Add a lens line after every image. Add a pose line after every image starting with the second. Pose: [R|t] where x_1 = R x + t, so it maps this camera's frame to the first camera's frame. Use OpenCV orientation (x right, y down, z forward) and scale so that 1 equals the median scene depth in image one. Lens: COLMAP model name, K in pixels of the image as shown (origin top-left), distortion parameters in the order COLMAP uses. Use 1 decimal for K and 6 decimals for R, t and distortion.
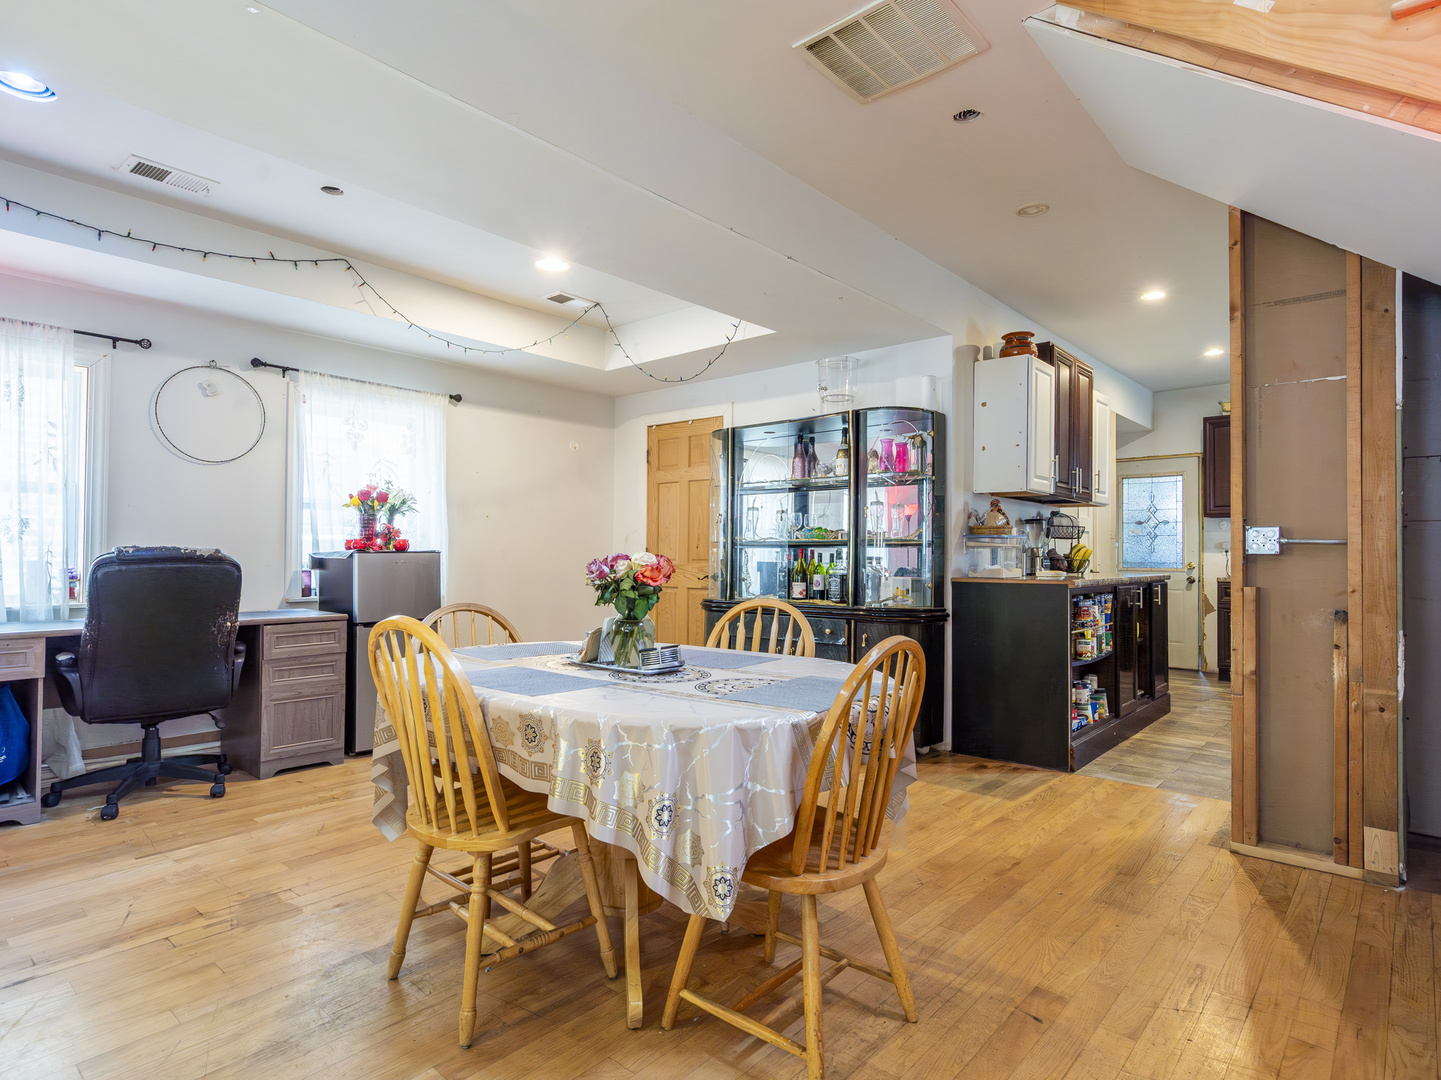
lens RADIAL K [[787.9, 0, 720.5], [0, 787.9, 540.0], [0, 0, 1]] dist [-0.007826, -0.000762]
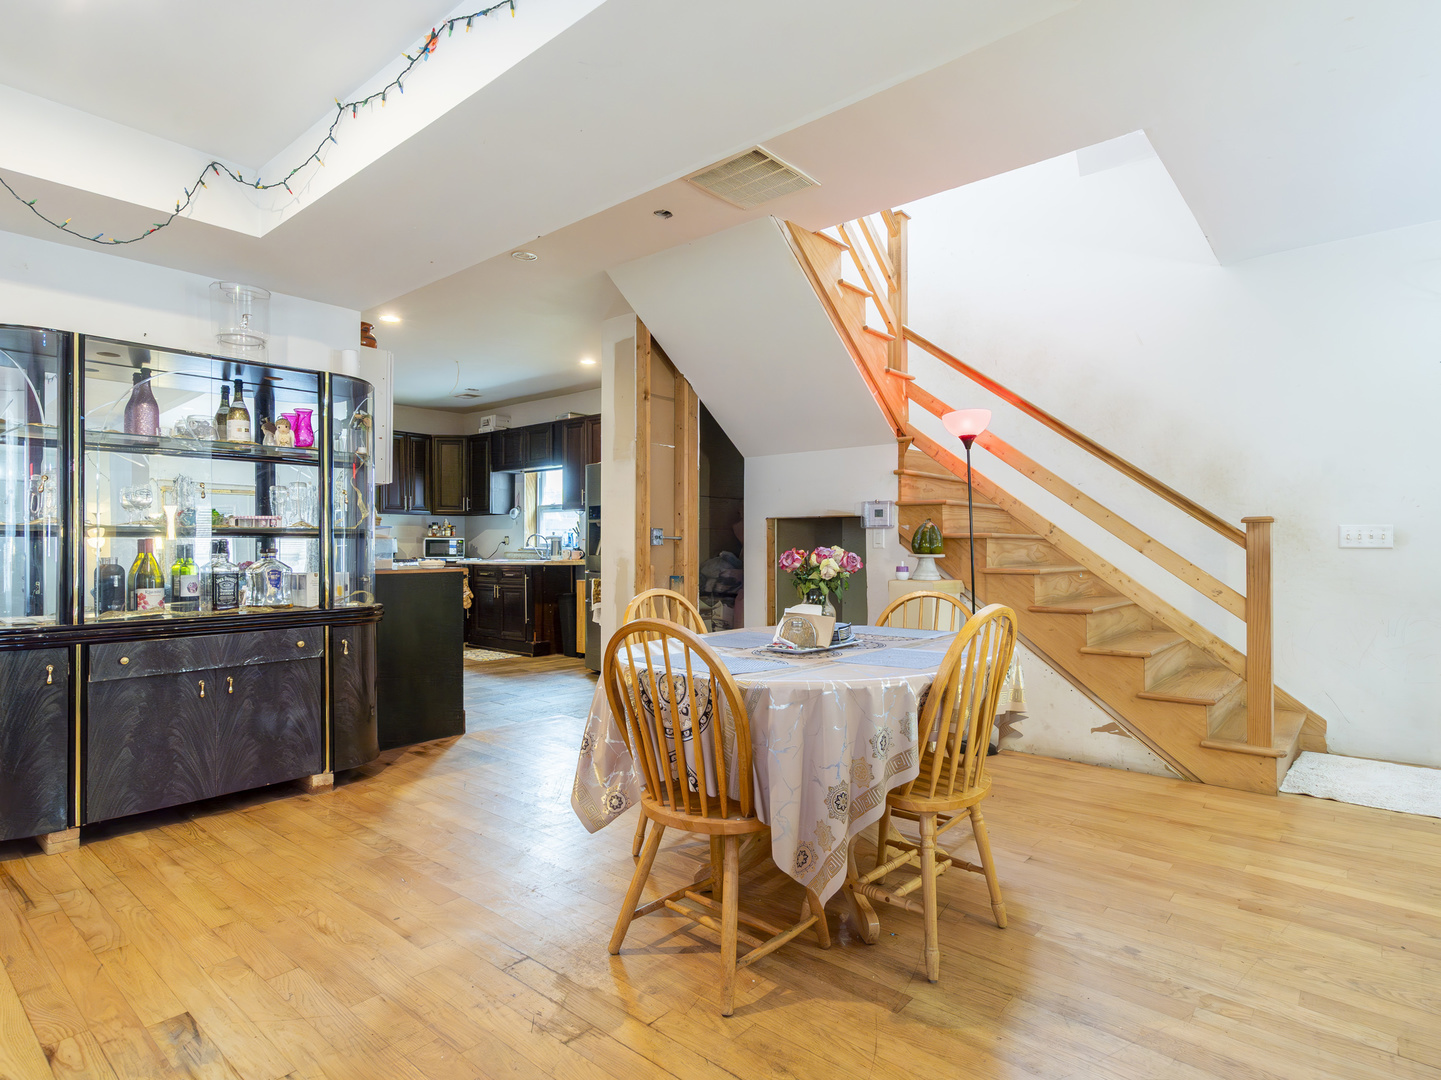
lens RADIAL K [[787.9, 0, 720.5], [0, 787.9, 540.0], [0, 0, 1]] dist [-0.007826, -0.000762]
pose [[-0.002092, -0.002080, 0.999996, -0.707360], [-0.016250, 0.999866, 0.002046, 0.003203], [-0.999866, -0.016246, -0.002126, 0.628186]]
